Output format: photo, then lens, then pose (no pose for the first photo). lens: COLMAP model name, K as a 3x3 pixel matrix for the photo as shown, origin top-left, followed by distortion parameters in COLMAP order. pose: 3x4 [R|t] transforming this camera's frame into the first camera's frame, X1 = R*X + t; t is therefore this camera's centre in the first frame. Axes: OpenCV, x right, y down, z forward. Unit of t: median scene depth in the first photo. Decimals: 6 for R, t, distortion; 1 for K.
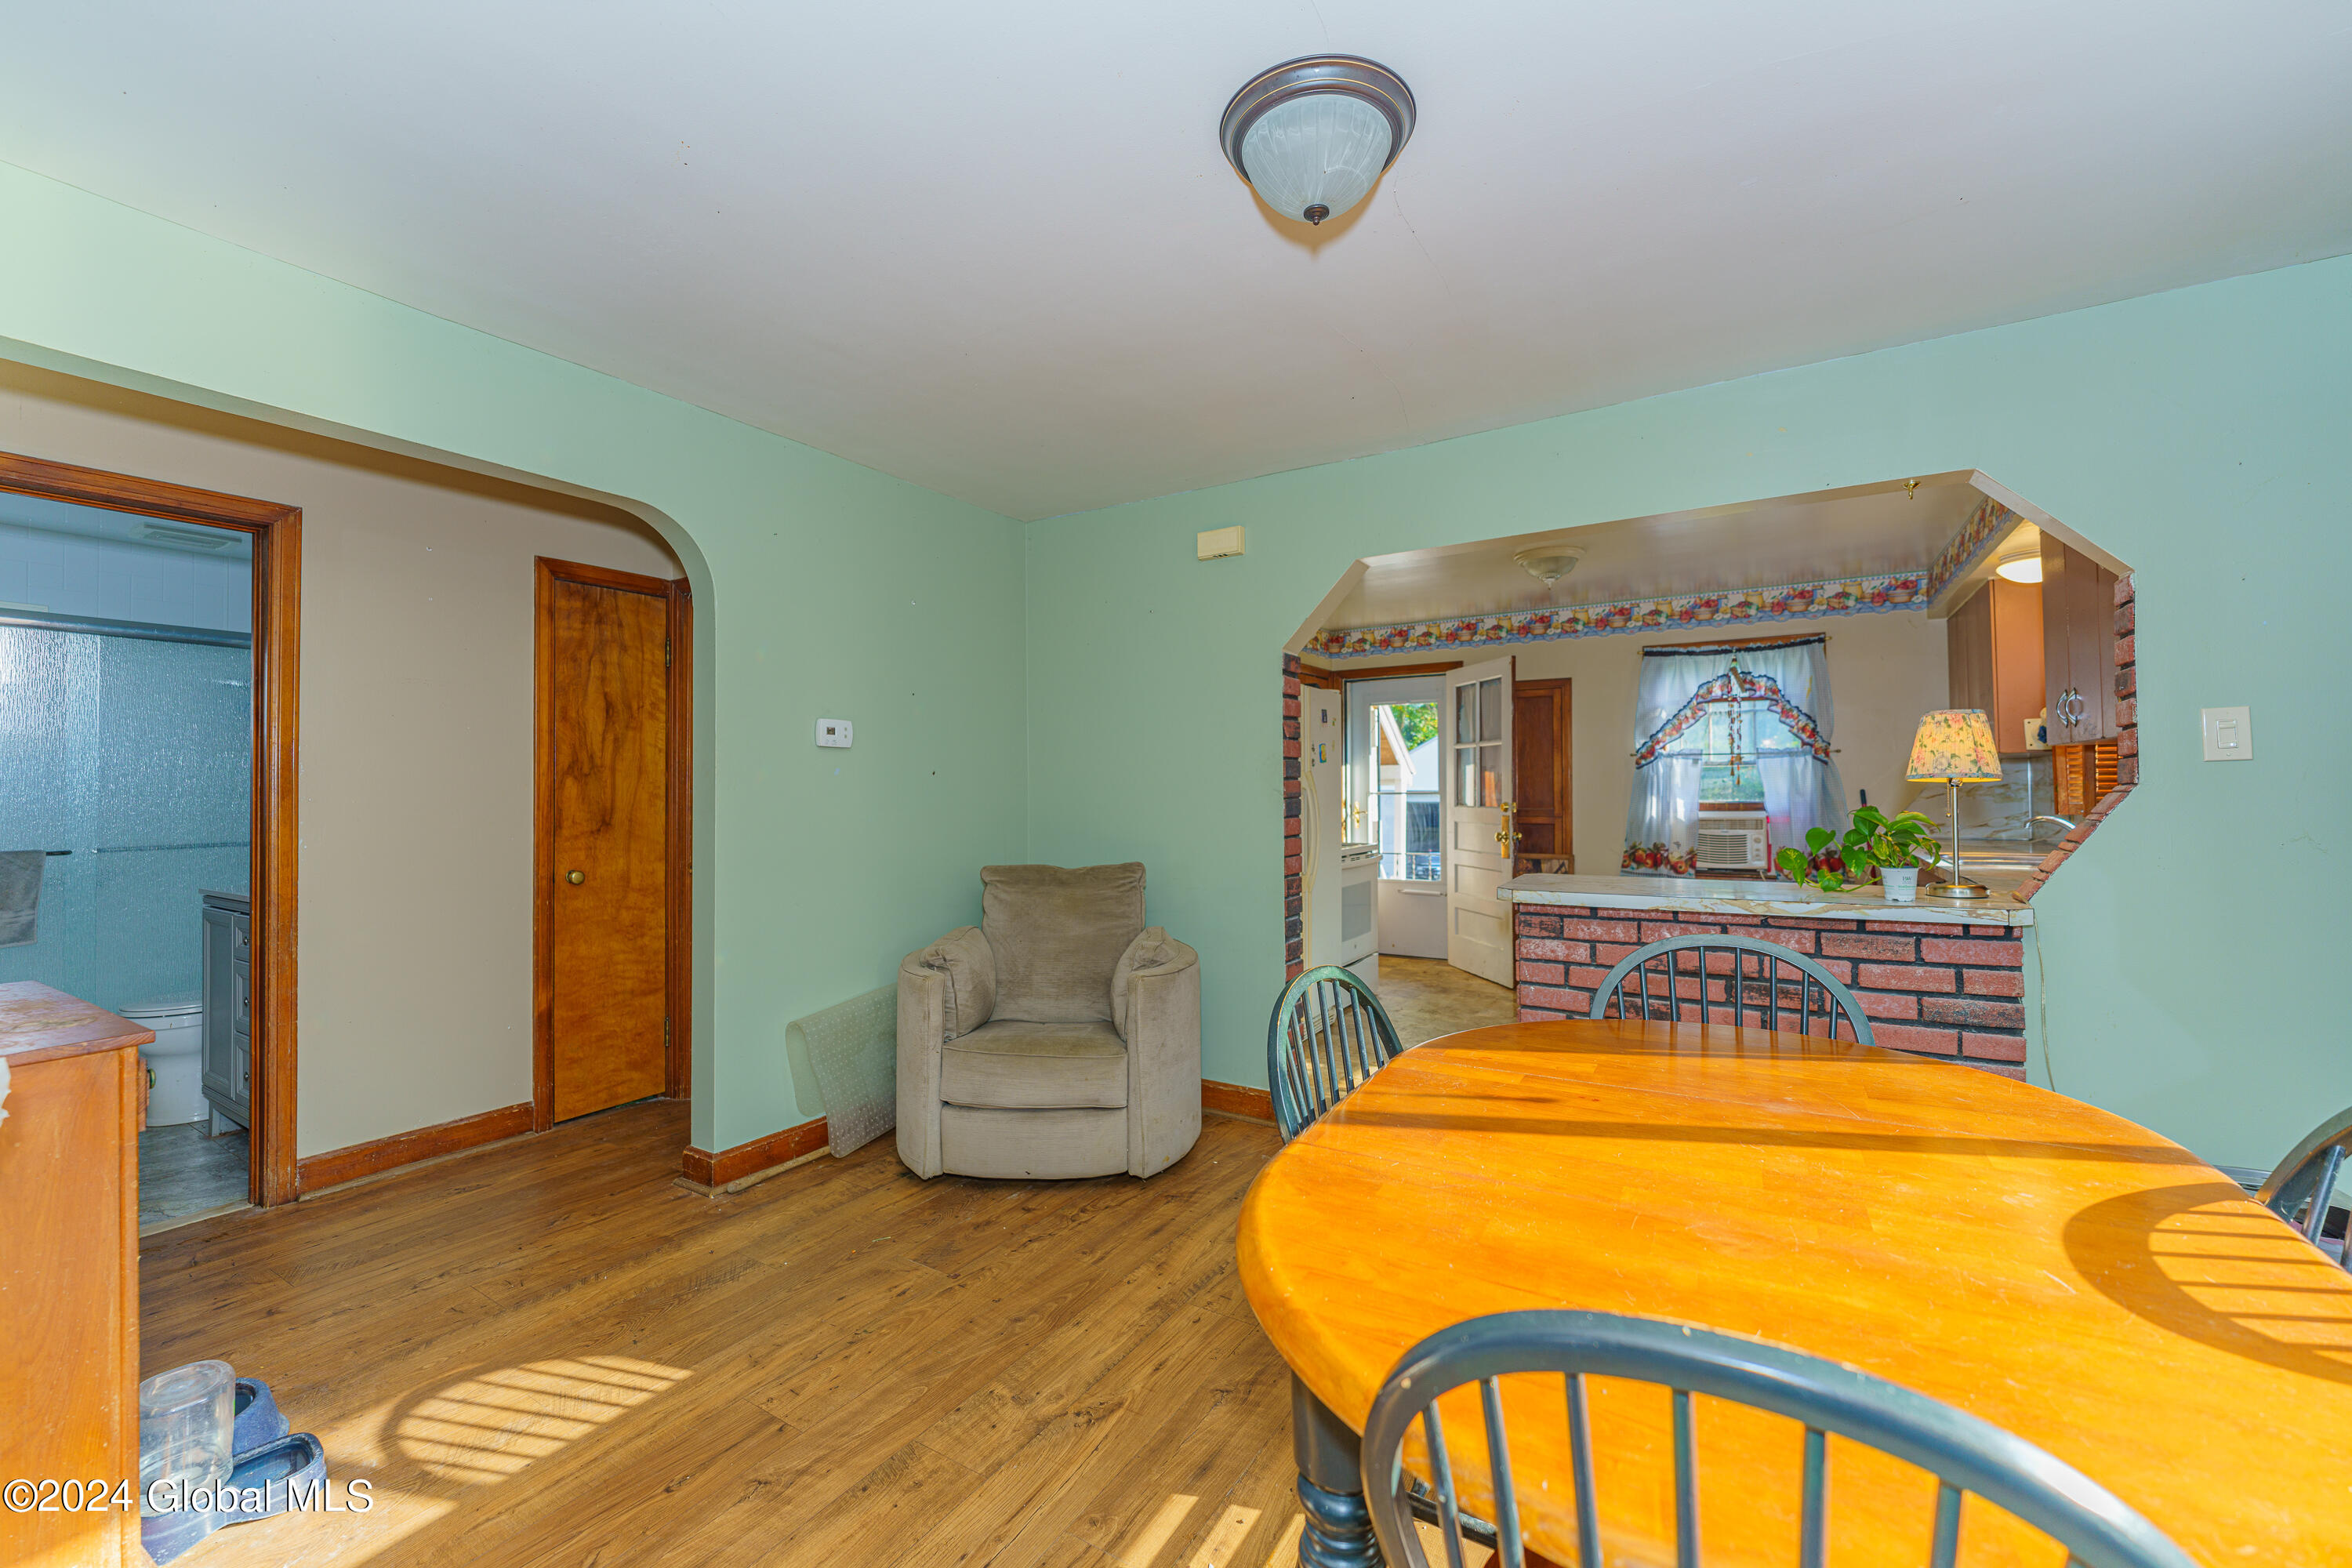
lens RADIAL K [[946.1, 0, 1168.6], [0, 946.1, 776.4], [0, 0, 1]] dist [-0.007173, 0.001621]
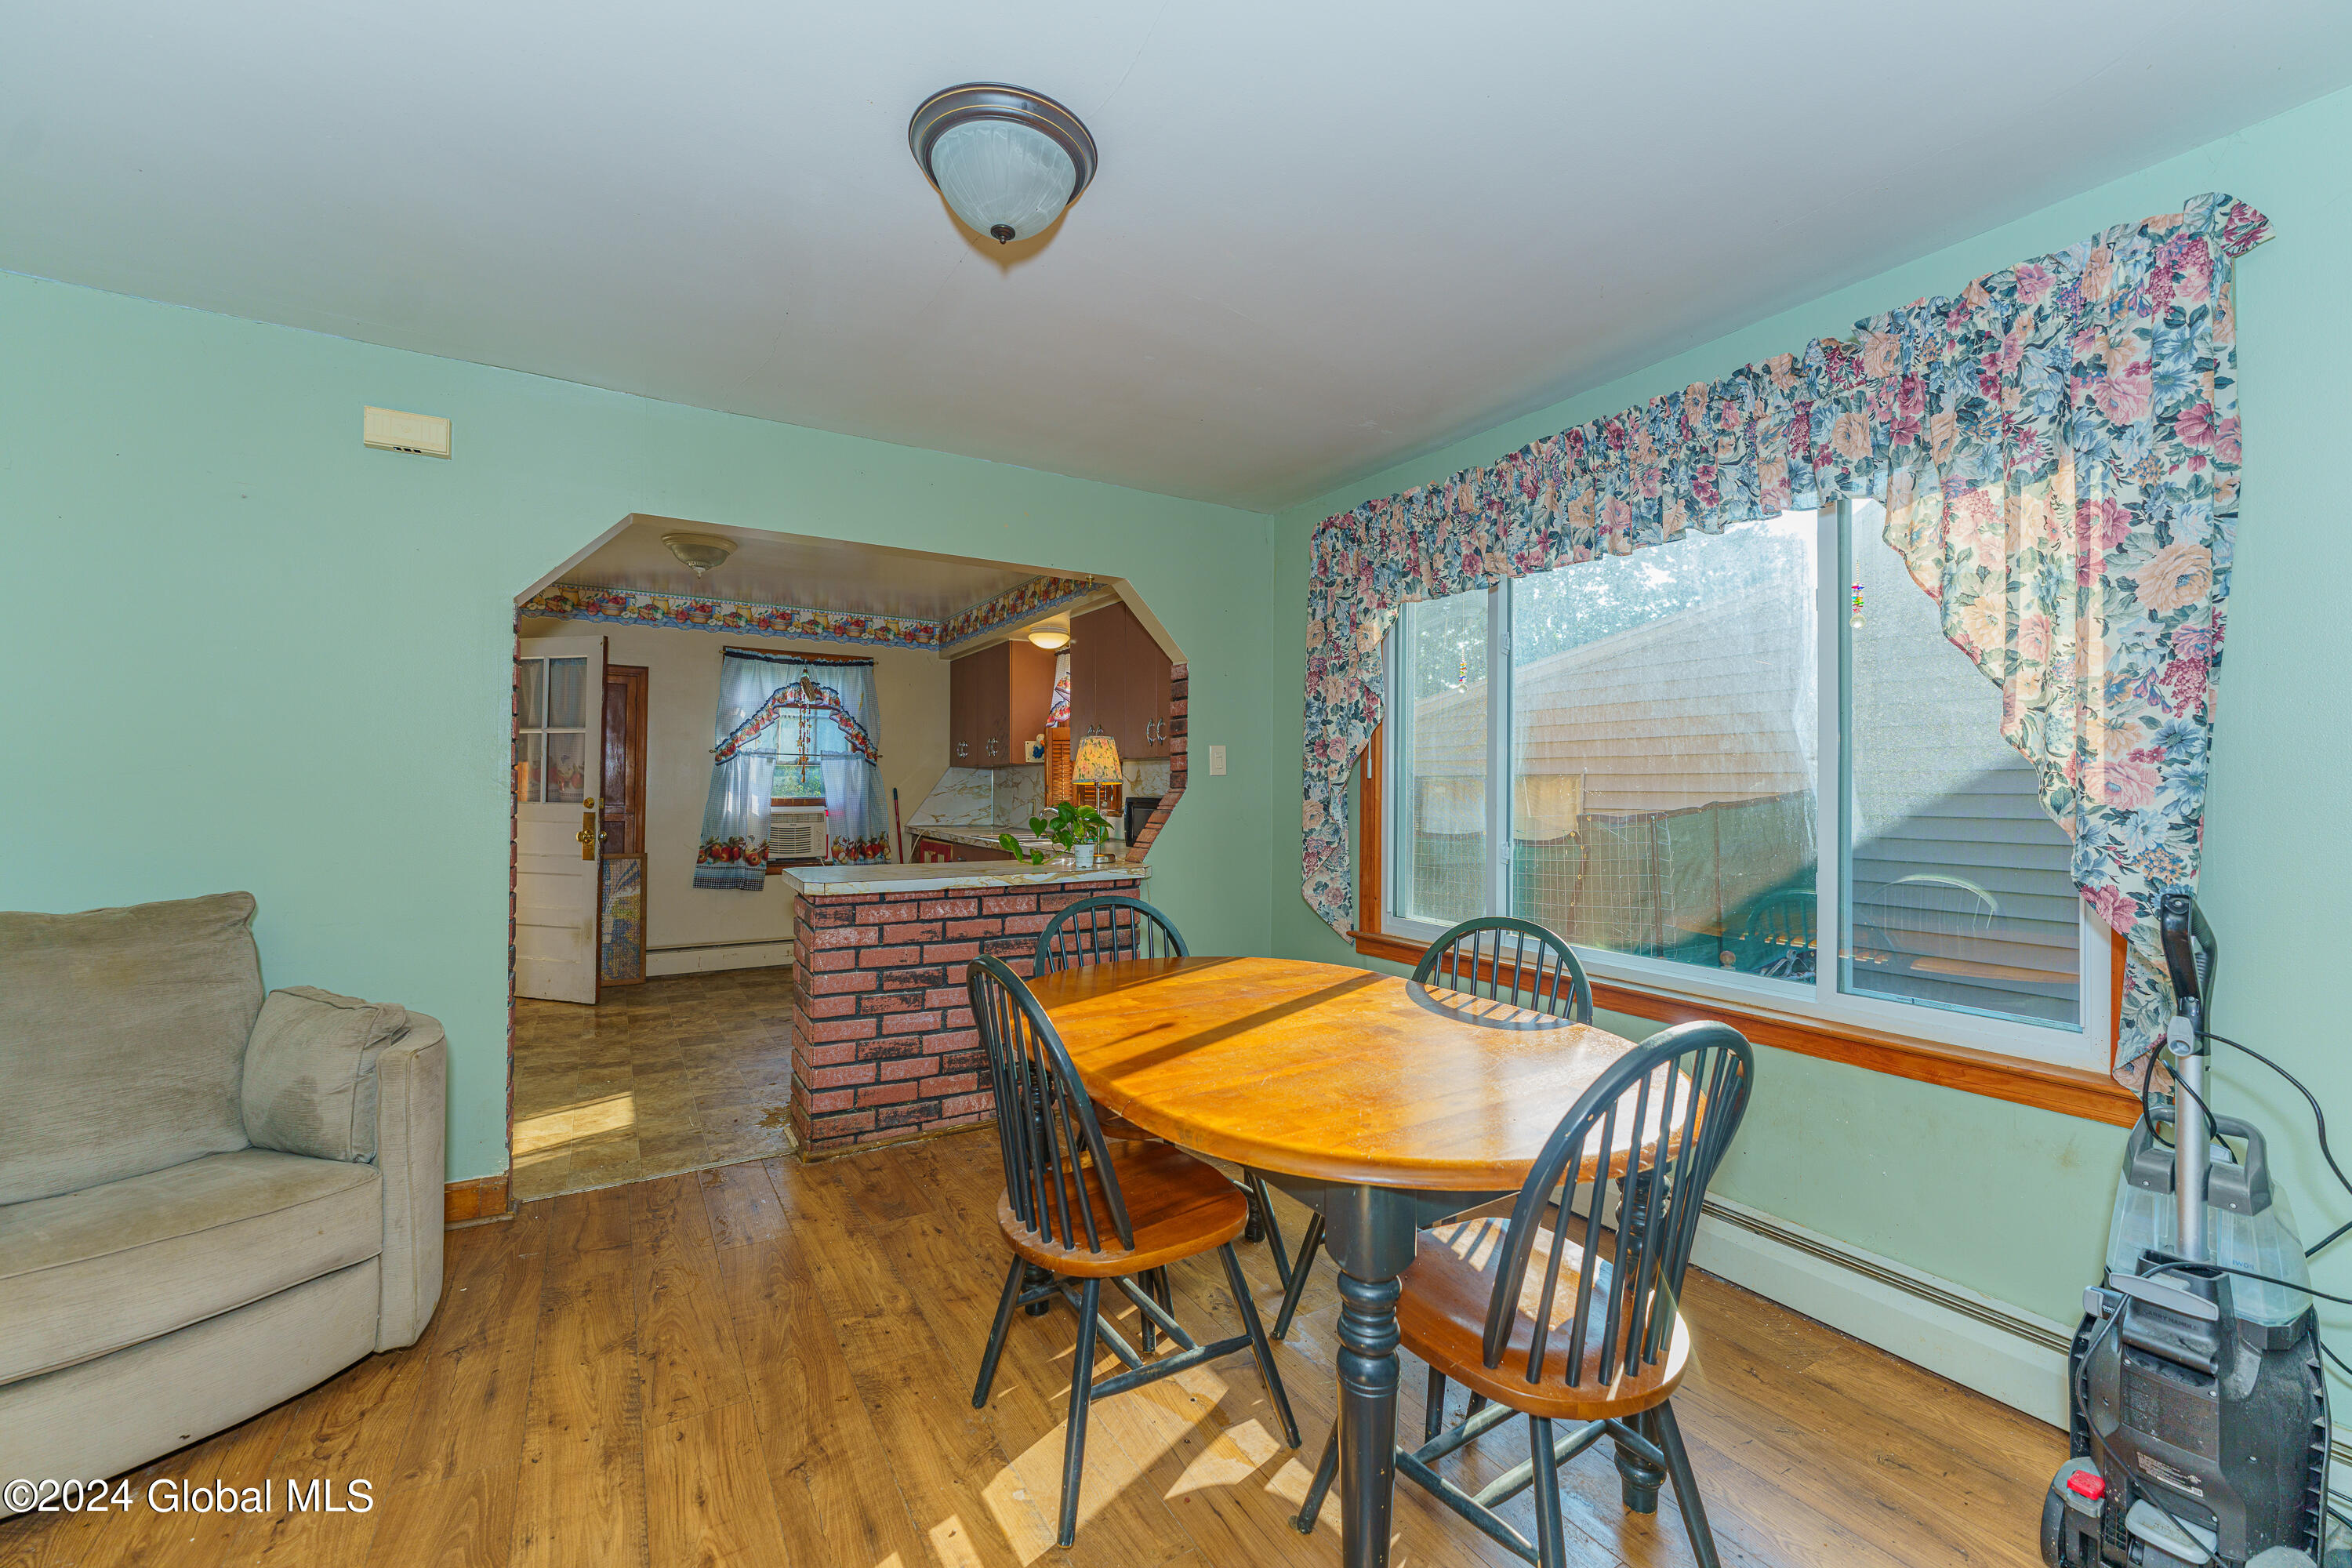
lens RADIAL K [[946.1, 0, 1170.8], [0, 946.1, 782.0], [0, 0, 1]] dist [-0.007173, 0.001621]
pose [[0.447780, 0.016638, 0.893989, -0.209599], [-0.026133, 0.999643, -0.005514, 0.003198], [-0.893762, -0.020894, 0.448055, 0.111195]]
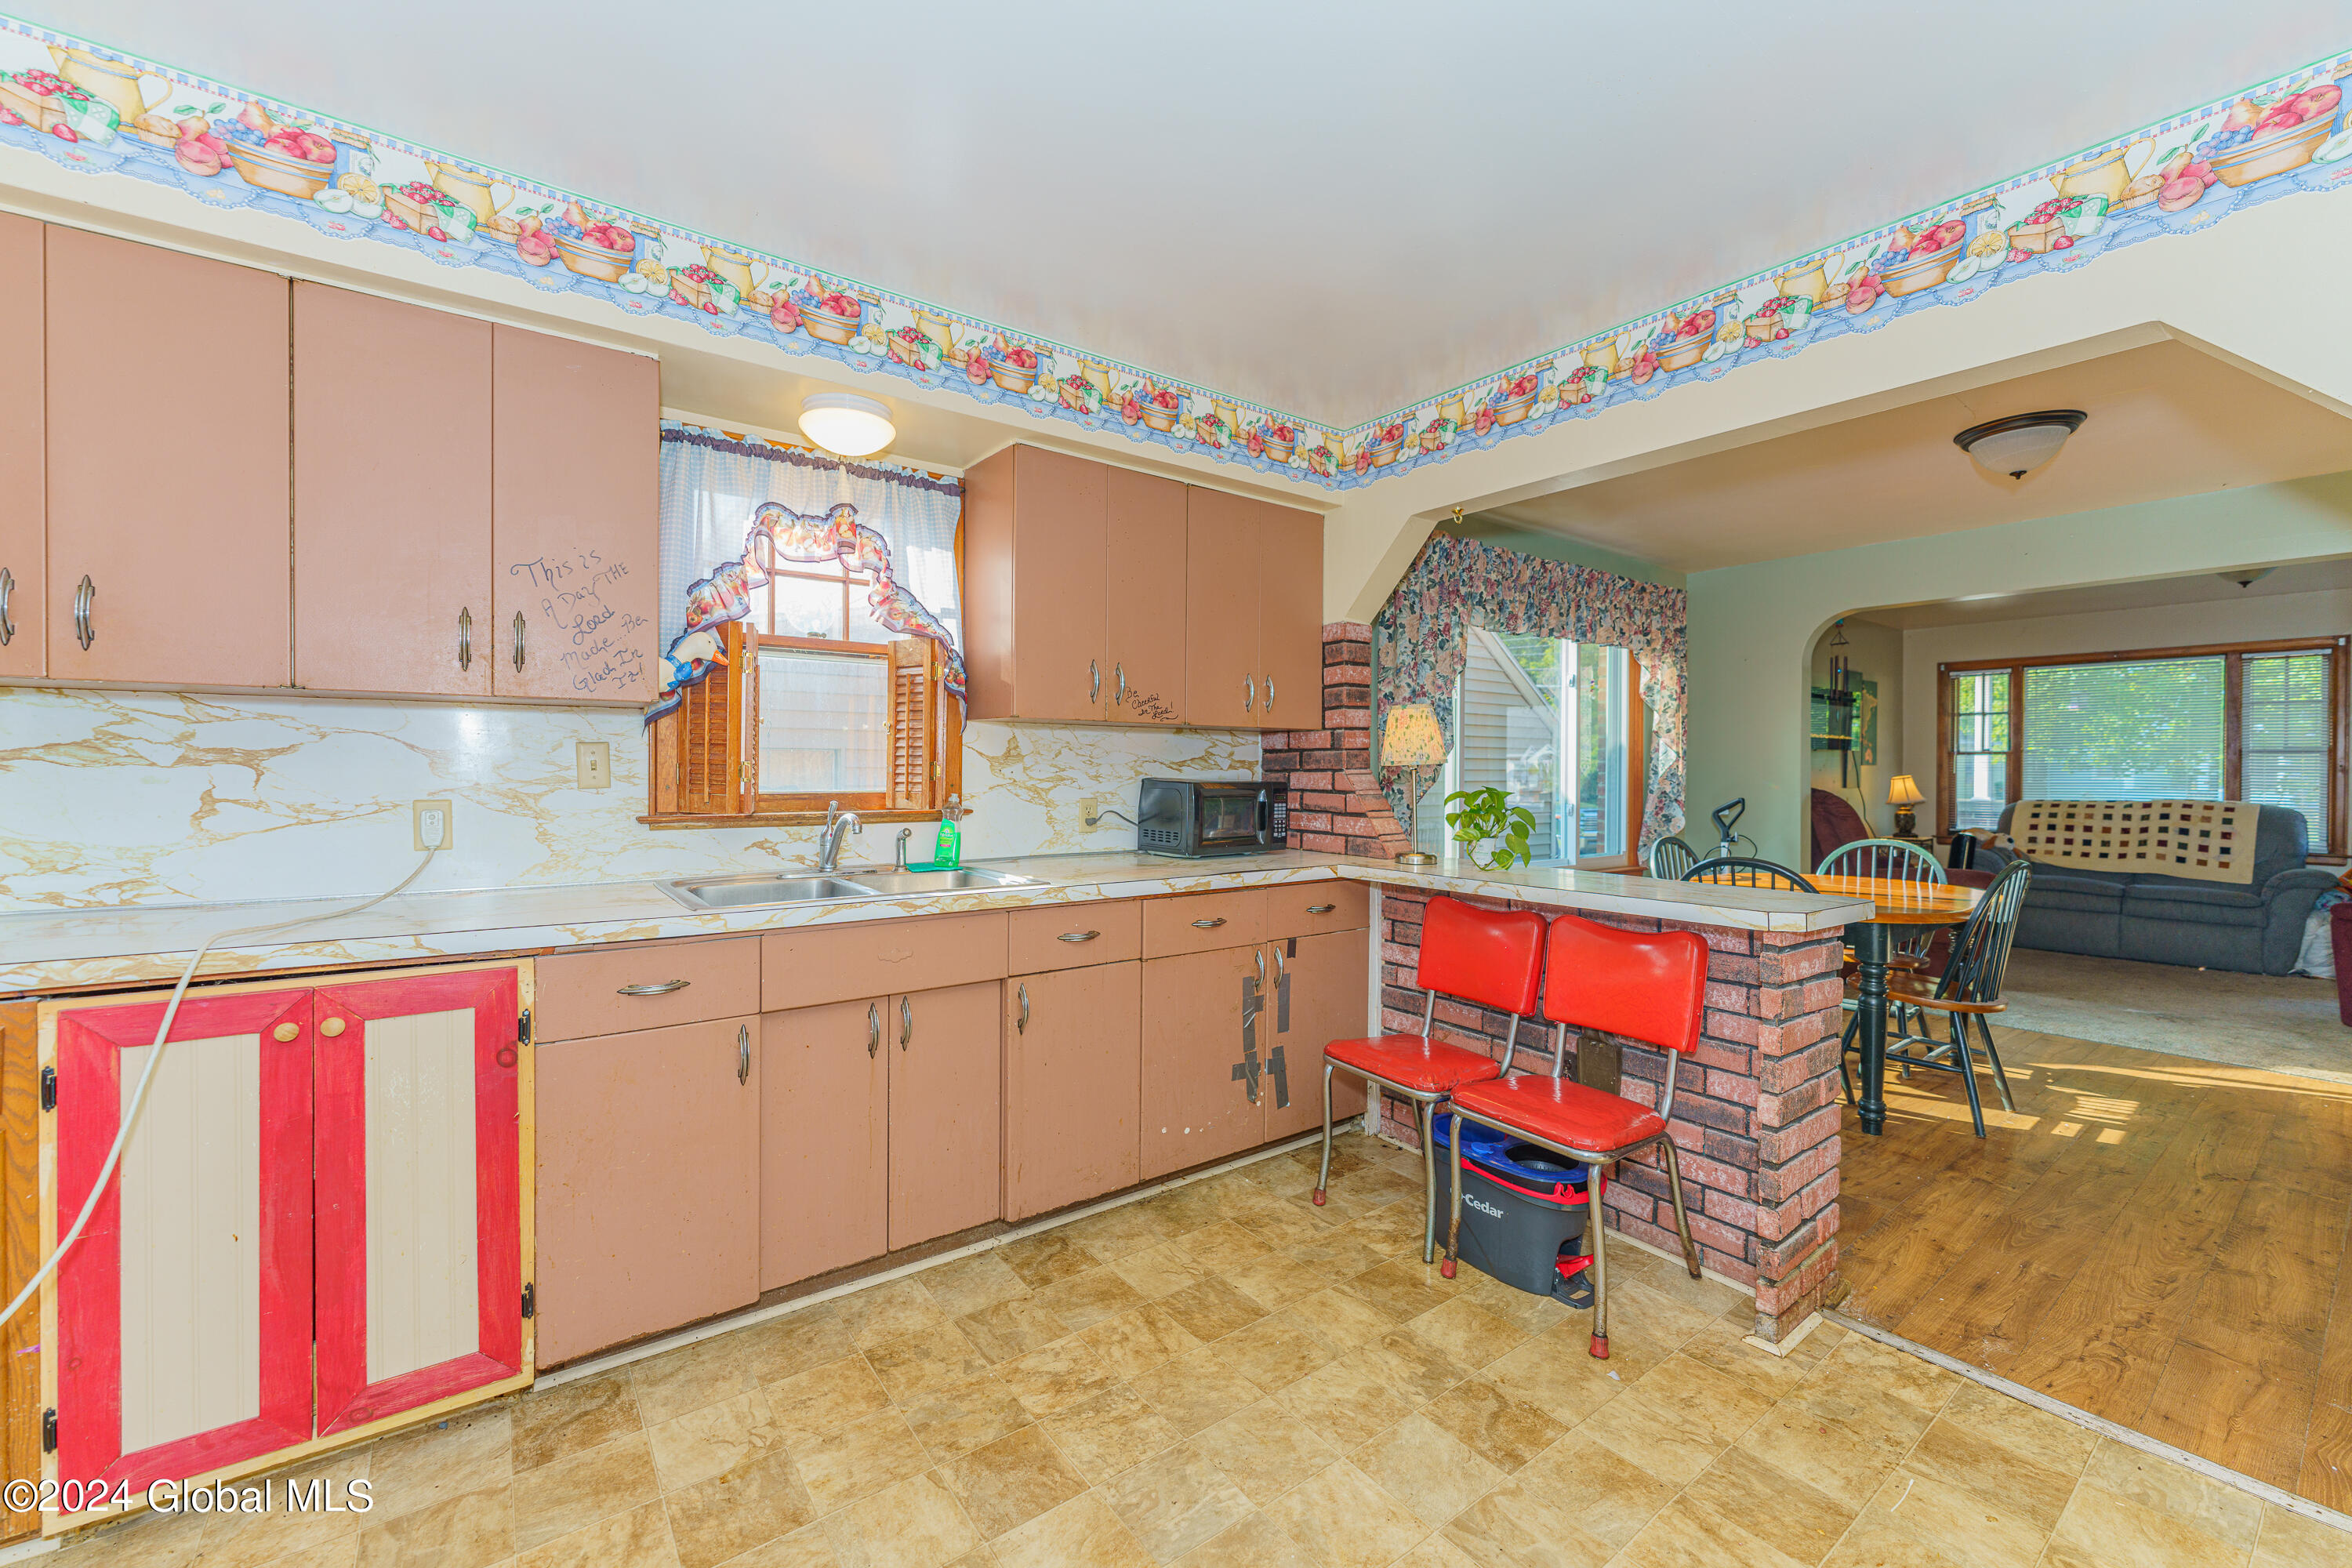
lens RADIAL K [[946.1, 0, 1174.0], [0, 946.1, 784.6], [0, 0, 1]] dist [-0.007173, 0.001621]
pose [[-0.936068, -0.001361, 0.351818, 0.297032], [-0.002441, 0.999994, -0.002626, 0.014923], [-0.351812, -0.003317, -0.936065, 0.981179]]
